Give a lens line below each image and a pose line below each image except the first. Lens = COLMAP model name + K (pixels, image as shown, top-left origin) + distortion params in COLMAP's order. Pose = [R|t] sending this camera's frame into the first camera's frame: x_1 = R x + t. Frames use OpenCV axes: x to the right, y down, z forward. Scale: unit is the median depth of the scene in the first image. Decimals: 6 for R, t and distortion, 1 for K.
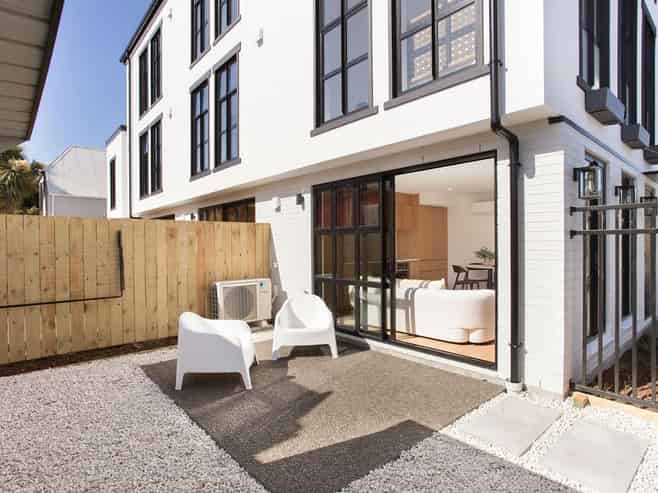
lens RADIAL K [[350.2, 0, 333.0], [0, 350.2, 246.6], [0, 0, 1]] dist [-0.006082, 0.003252]
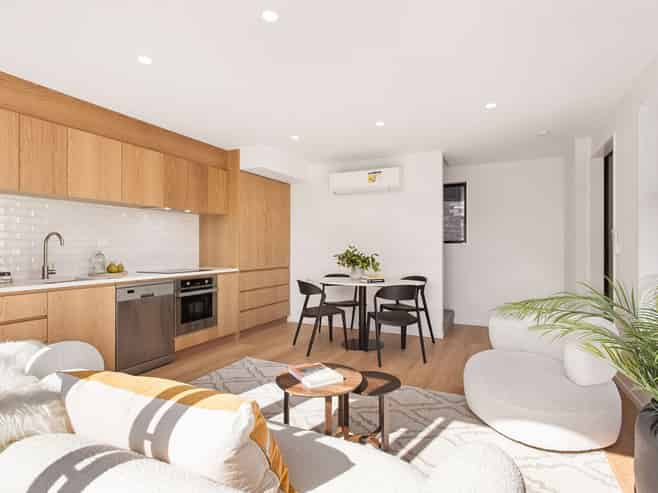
lens RADIAL K [[350.2, 0, 330.2], [0, 350.2, 248.9], [0, 0, 1]] dist [-0.006082, 0.003252]
pose [[0.914382, -0.005050, 0.404821, 0.169904], [0.004938, 0.999987, 0.001322, 0.004317], [-0.404822, 0.000790, 0.914395, 0.488609]]
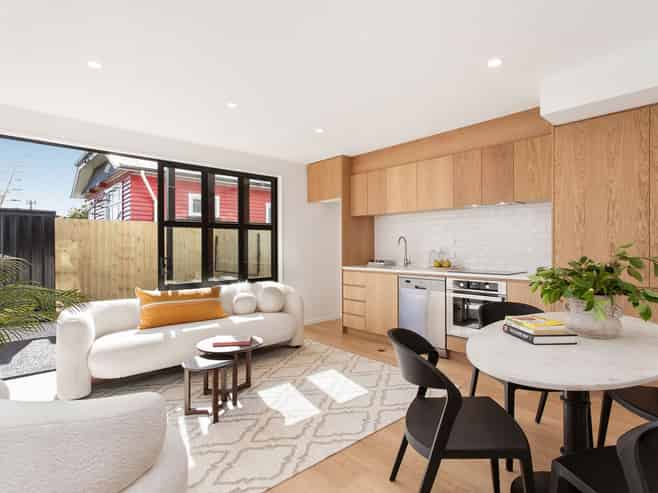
lens RADIAL K [[350.2, 0, 327.6], [0, 350.2, 246.3], [0, 0, 1]] dist [-0.006082, 0.003252]
pose [[0.037319, -0.004221, -0.999294, 0.651091], [-0.002557, 0.999987, -0.004319, 0.004516], [0.999300, 0.002716, 0.037308, 0.832701]]
